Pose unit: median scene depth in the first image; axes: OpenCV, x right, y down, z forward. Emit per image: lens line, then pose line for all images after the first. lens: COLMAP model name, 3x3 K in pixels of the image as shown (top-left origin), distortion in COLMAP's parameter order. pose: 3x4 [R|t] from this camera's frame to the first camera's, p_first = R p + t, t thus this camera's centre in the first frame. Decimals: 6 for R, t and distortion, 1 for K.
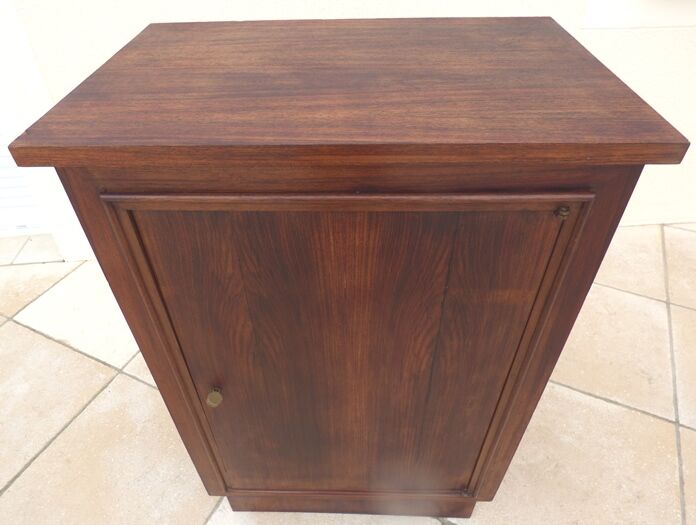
lens RADIAL K [[517.7, 0, 342.3], [0, 517.7, 288.1], [0, 0, 1]] dist [-0.016143, -0.004096]
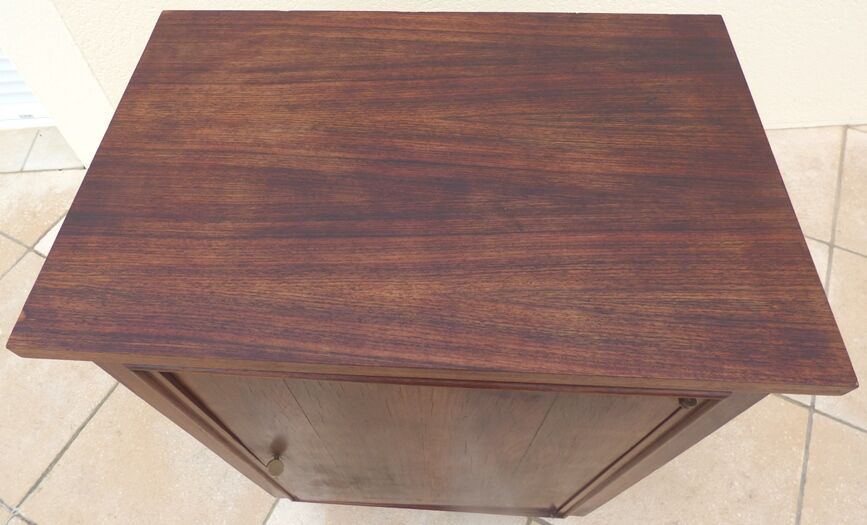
lens RADIAL K [[629.5, 0, 410.5], [0, 629.5, 264.2], [0, 0, 1]] dist [-0.018432, 0.003586]
pose [[0.999350, 0.020722, -0.029508, 0.012674], [-0.011787, 0.961150, 0.275775, -0.514788], [0.034076, -0.275248, 0.960769, 0.078077]]
